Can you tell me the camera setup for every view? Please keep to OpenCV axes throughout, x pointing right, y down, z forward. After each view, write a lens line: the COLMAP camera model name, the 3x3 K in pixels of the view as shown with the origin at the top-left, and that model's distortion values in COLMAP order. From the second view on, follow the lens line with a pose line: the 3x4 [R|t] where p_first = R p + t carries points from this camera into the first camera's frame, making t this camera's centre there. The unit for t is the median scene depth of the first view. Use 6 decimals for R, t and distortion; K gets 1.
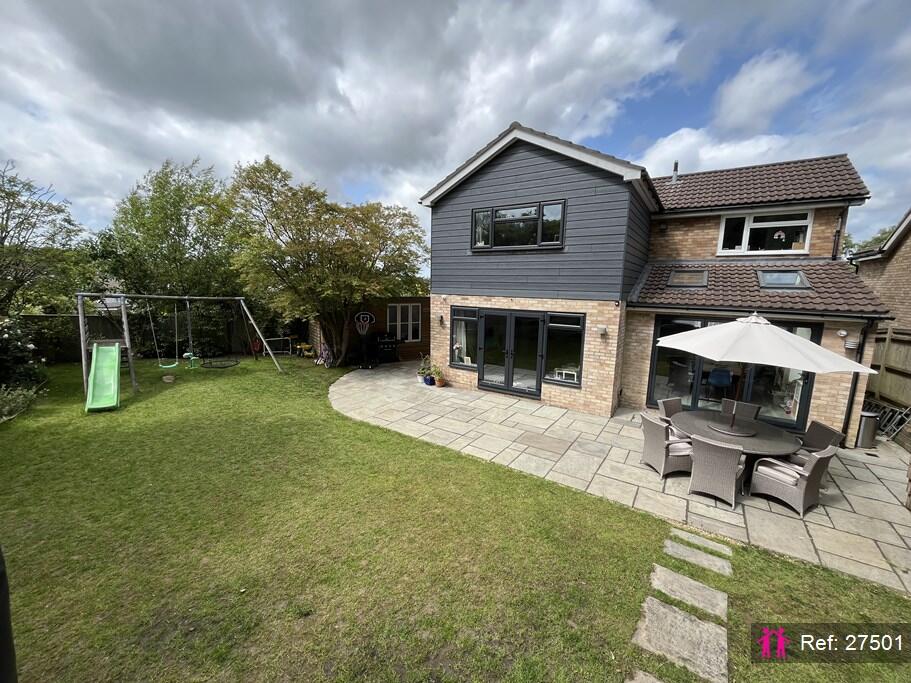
lens RADIAL K [[367.2, 0, 457.3], [0, 367.2, 341.9], [0, 0, 1]] dist [0.001151, 0.000232]
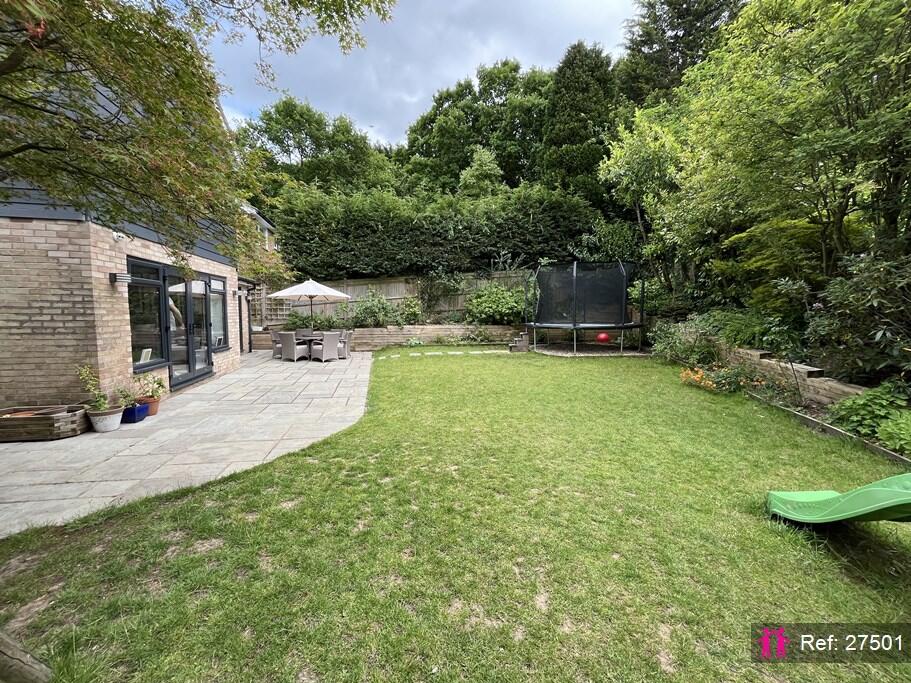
lens RADIAL K [[367.2, 0, 454.4], [0, 367.2, 340.4], [0, 0, 1]] dist [0.001151, 0.000232]
pose [[-0.717590, -0.078886, 0.691984, -0.727575], [0.084799, 0.976276, 0.199232, -0.046725], [-0.691285, 0.201646, -0.693876, 1.082522]]
